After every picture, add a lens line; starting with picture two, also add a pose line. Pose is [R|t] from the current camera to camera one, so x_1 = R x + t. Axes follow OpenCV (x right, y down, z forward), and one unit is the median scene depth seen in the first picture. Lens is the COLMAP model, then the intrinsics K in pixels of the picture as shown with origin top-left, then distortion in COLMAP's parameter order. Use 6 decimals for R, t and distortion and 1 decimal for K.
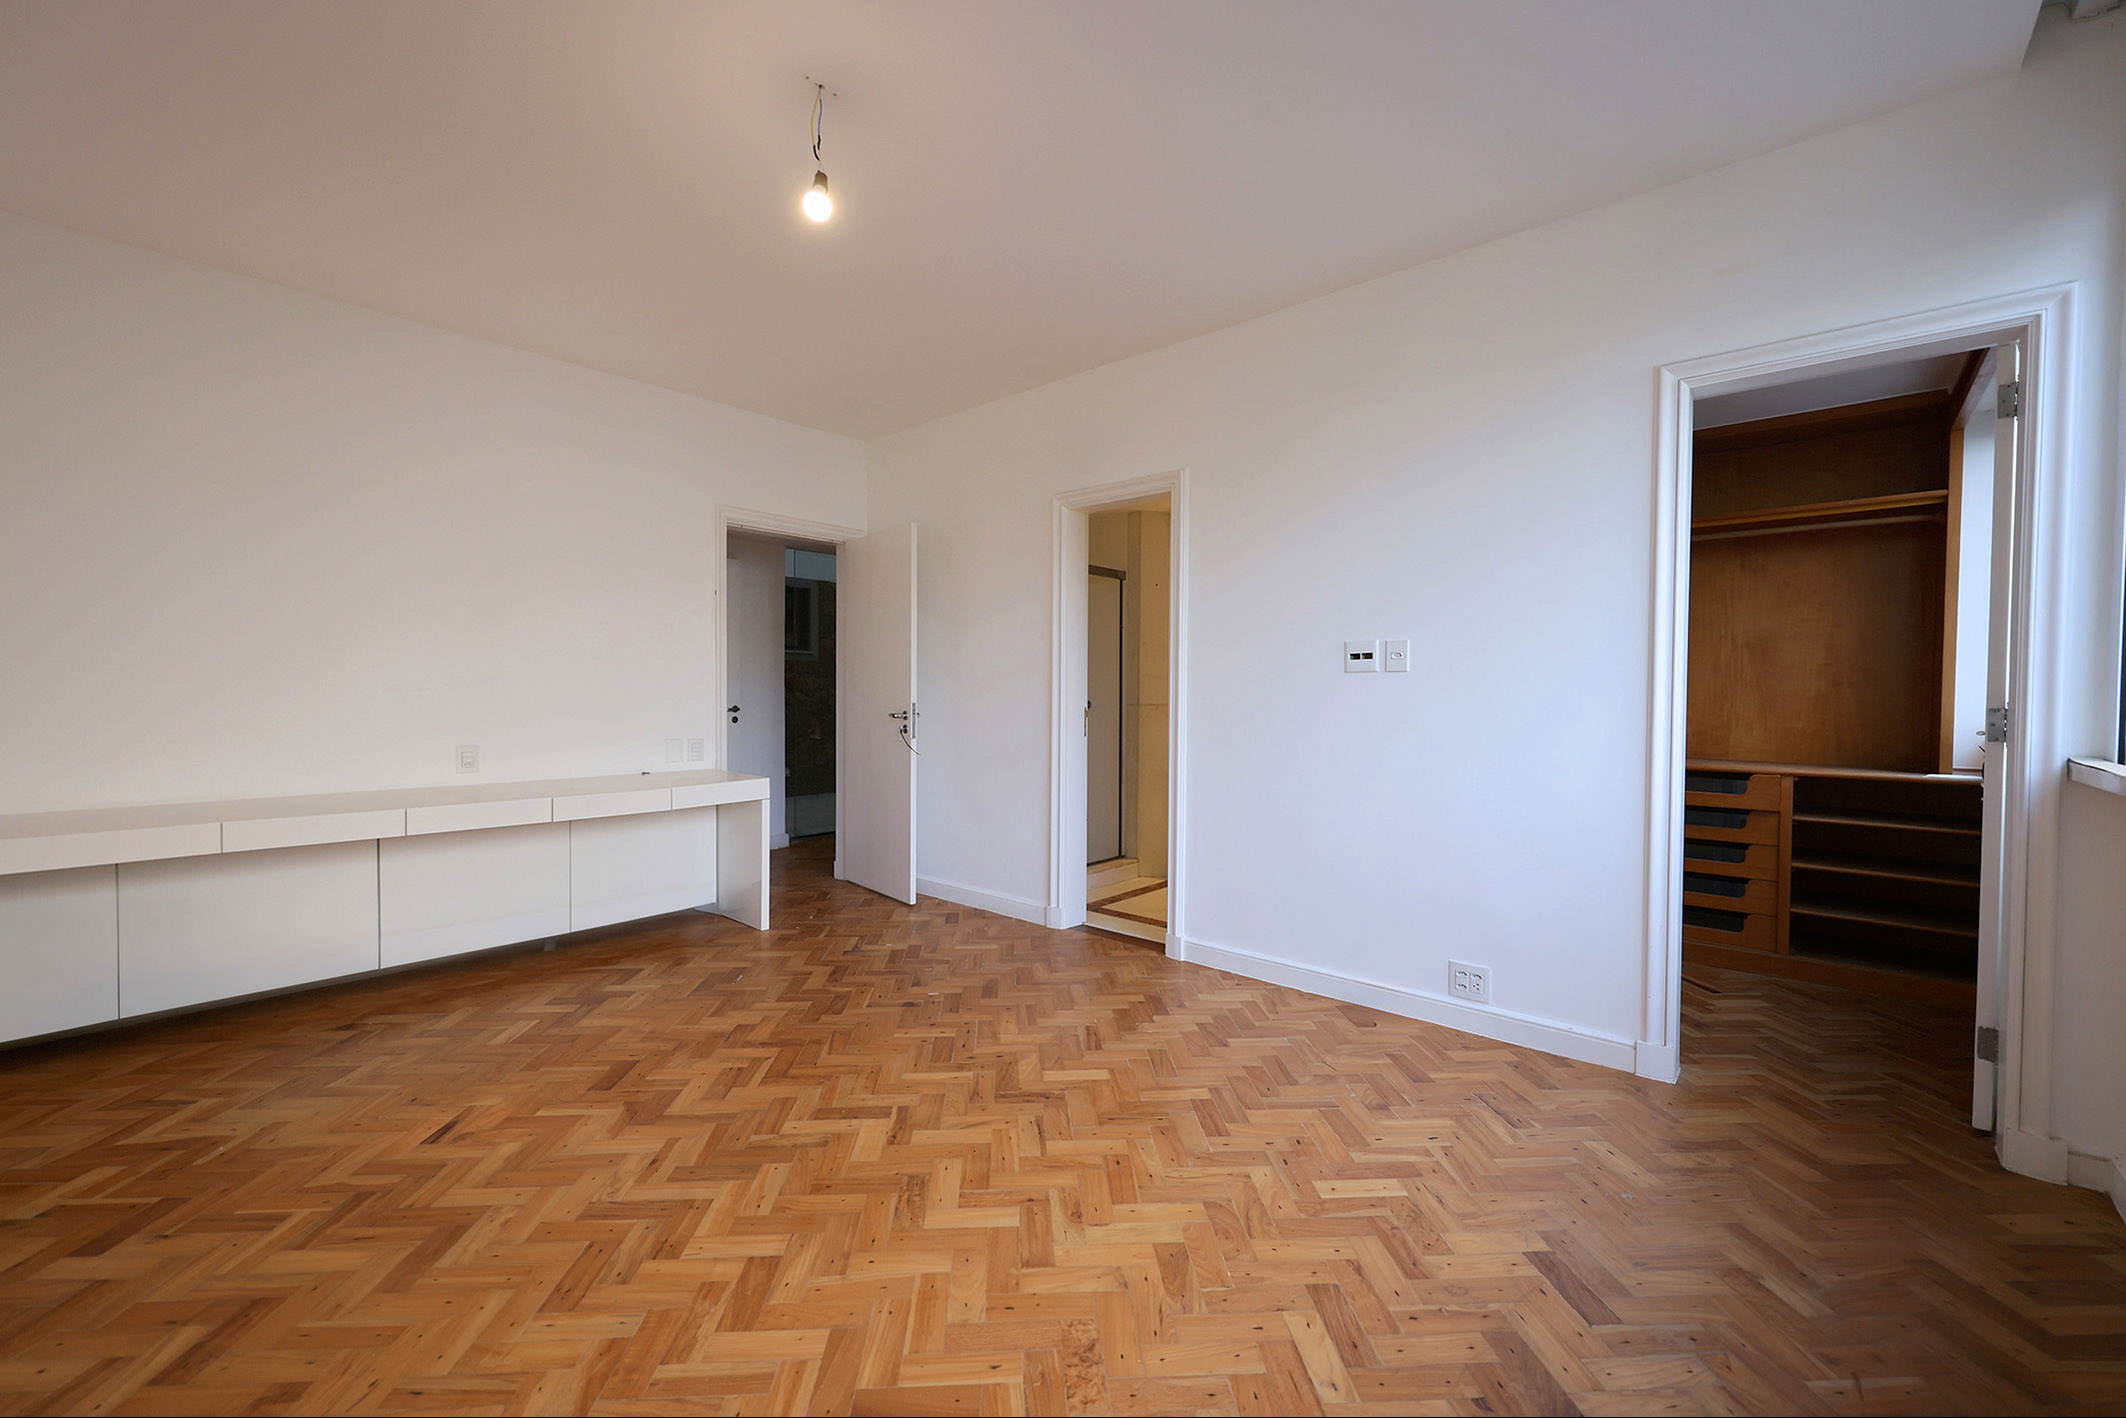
lens RADIAL K [[850.6, 0, 1064.6], [0, 850.6, 709.9], [0, 0, 1]] dist [0.002247, 0.000085]
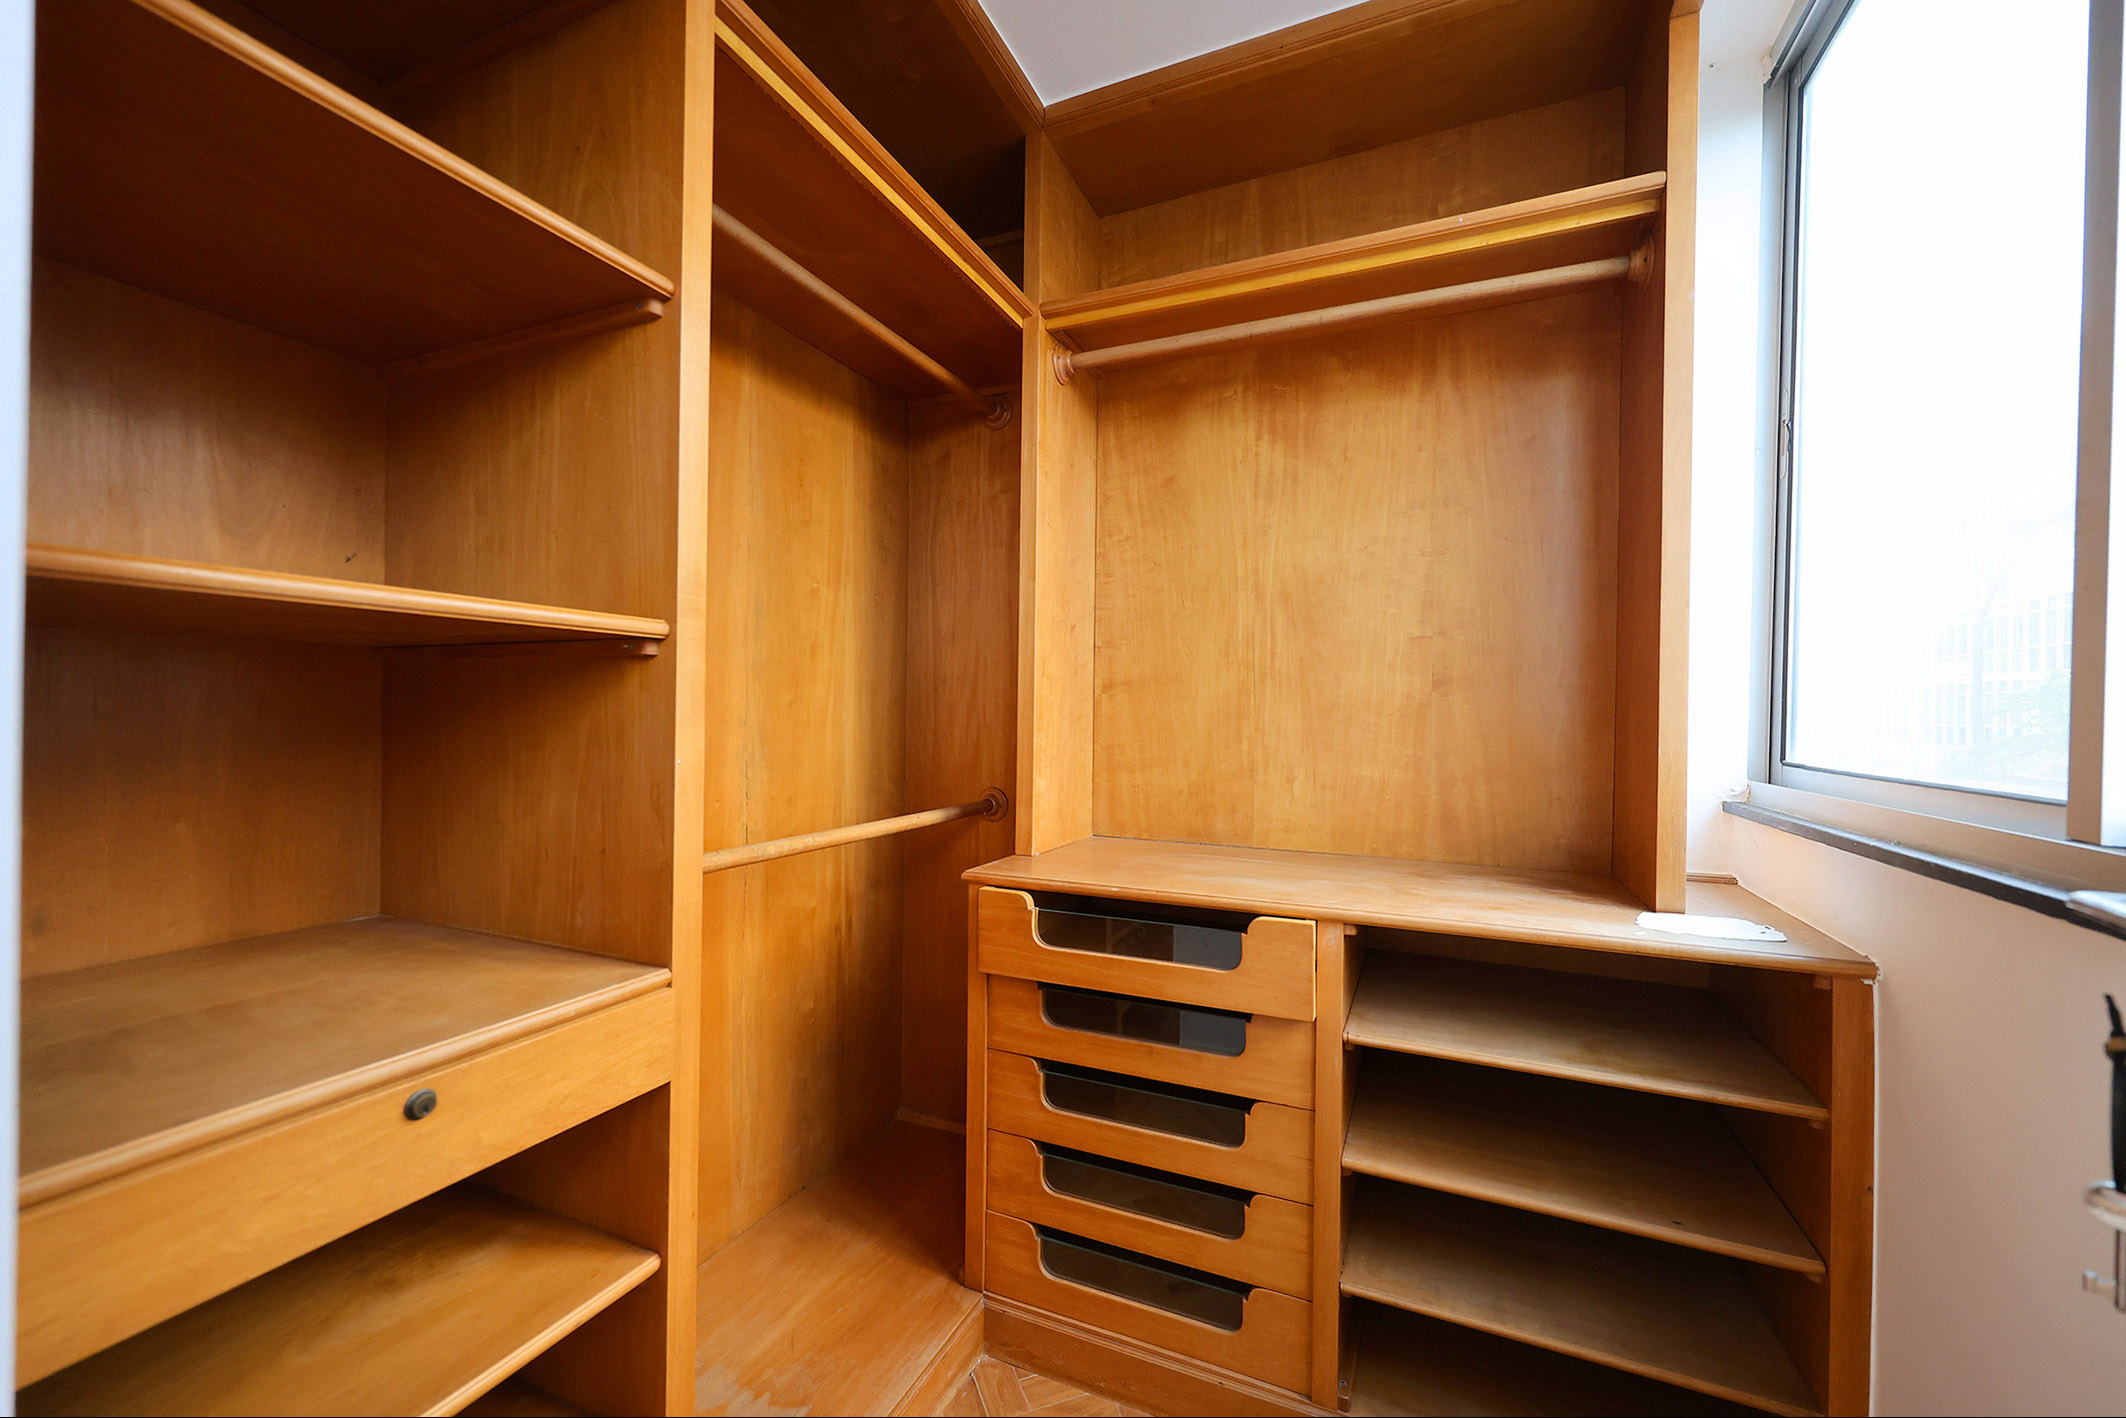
lens RADIAL K [[850.6, 0, 1059.7], [0, 850.6, 716.1], [0, 0, 1]] dist [0.002247, 0.000085]
pose [[0.954715, 0.000494, 0.297523, 1.612769], [0.003330, 0.999918, -0.012343, -0.019622], [-0.297504, 0.012775, 0.954635, 1.753817]]
